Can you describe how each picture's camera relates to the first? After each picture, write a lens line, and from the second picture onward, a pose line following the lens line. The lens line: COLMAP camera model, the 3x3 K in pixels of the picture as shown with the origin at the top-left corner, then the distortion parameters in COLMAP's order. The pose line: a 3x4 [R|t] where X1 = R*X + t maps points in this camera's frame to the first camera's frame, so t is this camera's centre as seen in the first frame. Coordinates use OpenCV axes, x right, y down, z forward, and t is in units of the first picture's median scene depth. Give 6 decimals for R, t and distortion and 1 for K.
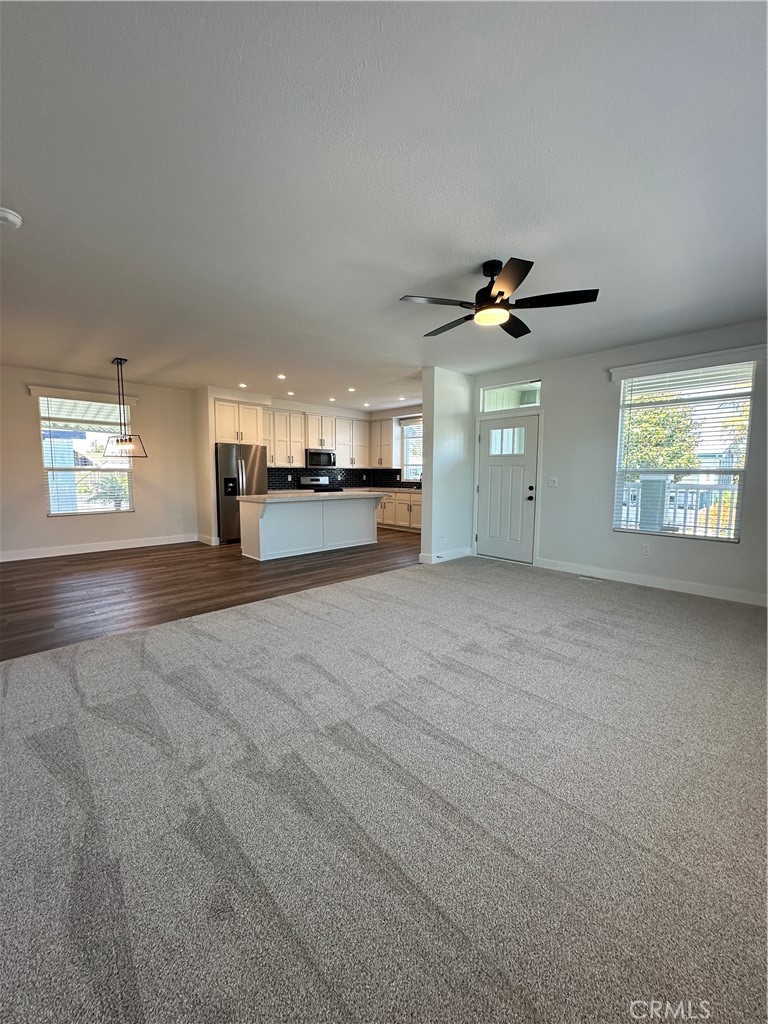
lens RADIAL K [[410.0, 0, 385.0], [0, 410.0, 513.3], [0, 0, 1]] dist [0.002518, 0.000197]
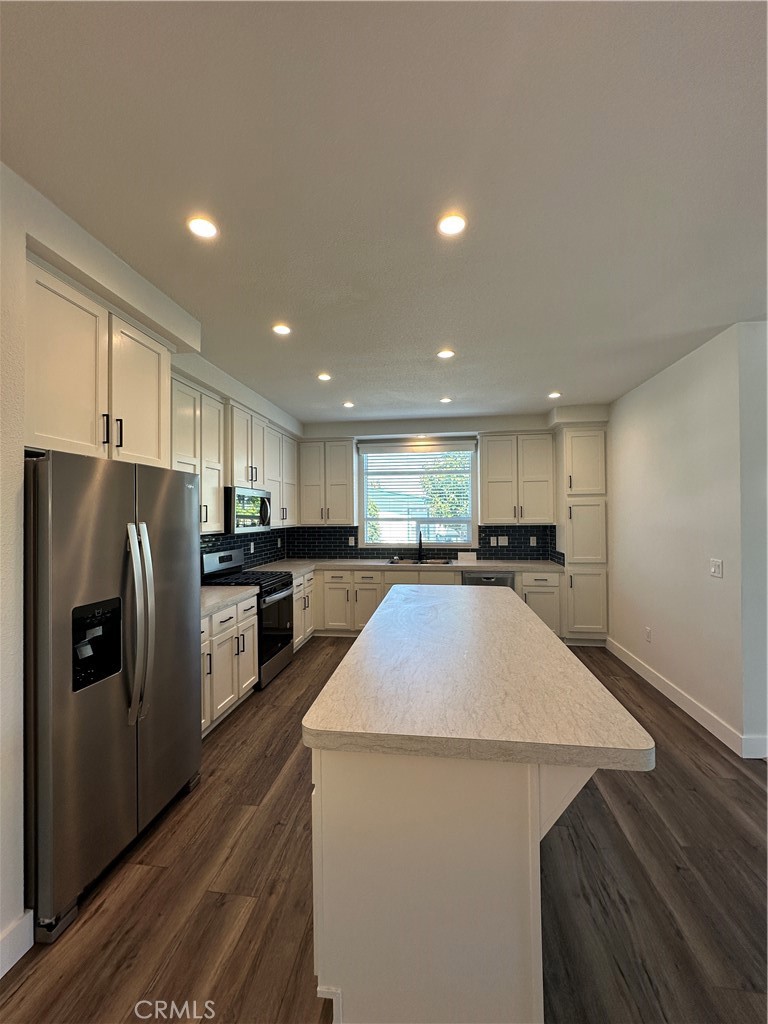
lens RADIAL K [[410.0, 0, 385.3], [0, 410.0, 512.3], [0, 0, 1]] dist [0.002518, 0.000197]
pose [[0.786091, -0.004424, 0.618095, -0.304672], [0.069641, 0.994241, -0.081454, -0.082653], [-0.614176, 0.107075, 0.781872, 0.553196]]
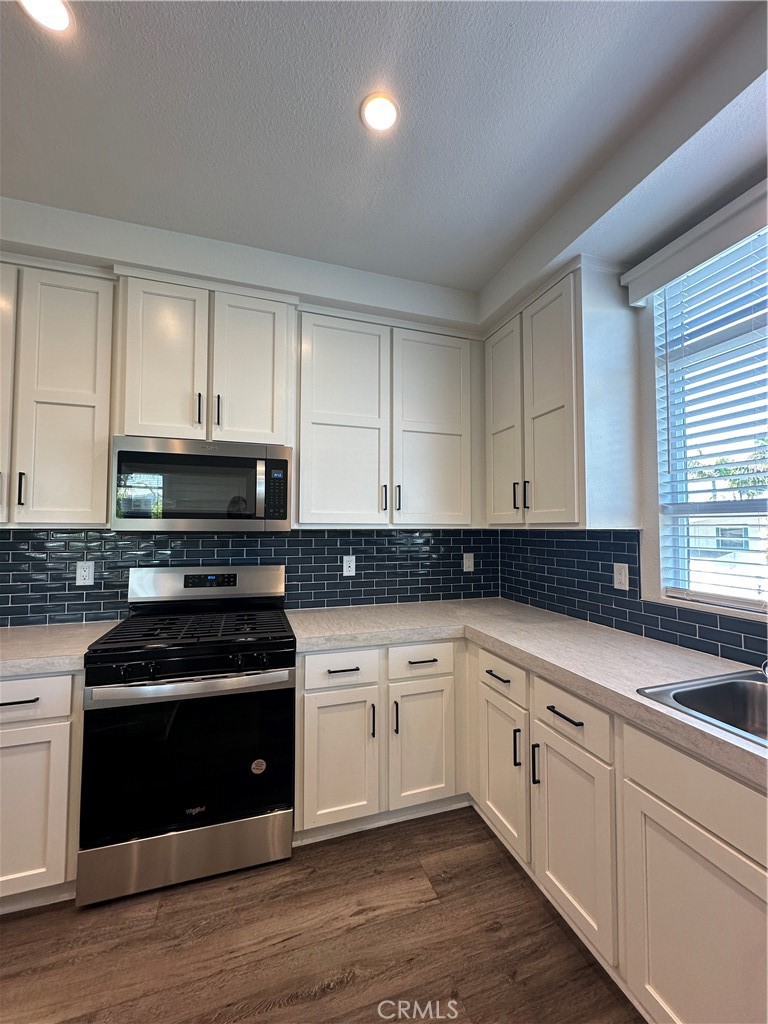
lens RADIAL K [[410.0, 0, 384.8], [0, 410.0, 514.2], [0, 0, 1]] dist [0.002518, 0.000197]
pose [[0.896917, -0.016799, -0.441880, 0.019995], [-0.041822, 0.991576, -0.122585, -0.093776], [0.440217, 0.128429, 0.888659, 0.833270]]
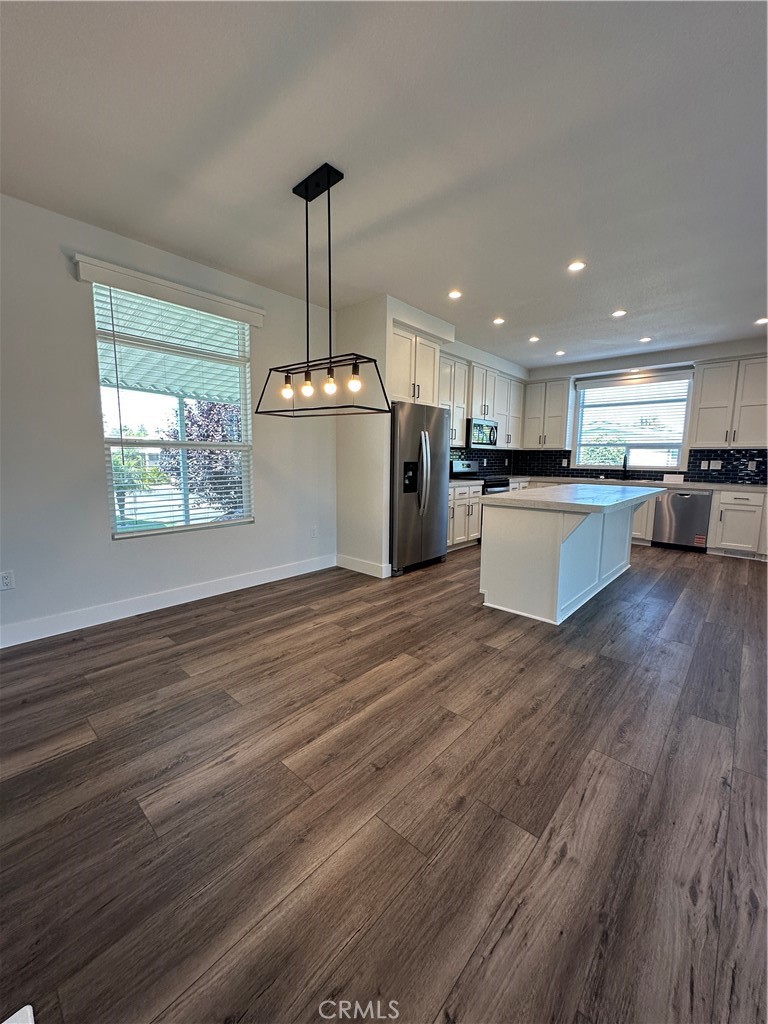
lens RADIAL K [[410.0, 0, 384.3], [0, 410.0, 511.1], [0, 0, 1]] dist [0.002518, 0.000197]
pose [[0.997754, 0.000345, 0.066984, -0.352155], [-0.002631, 0.999417, 0.034045, -0.028189], [-0.066933, -0.034145, 0.997173, 0.324726]]
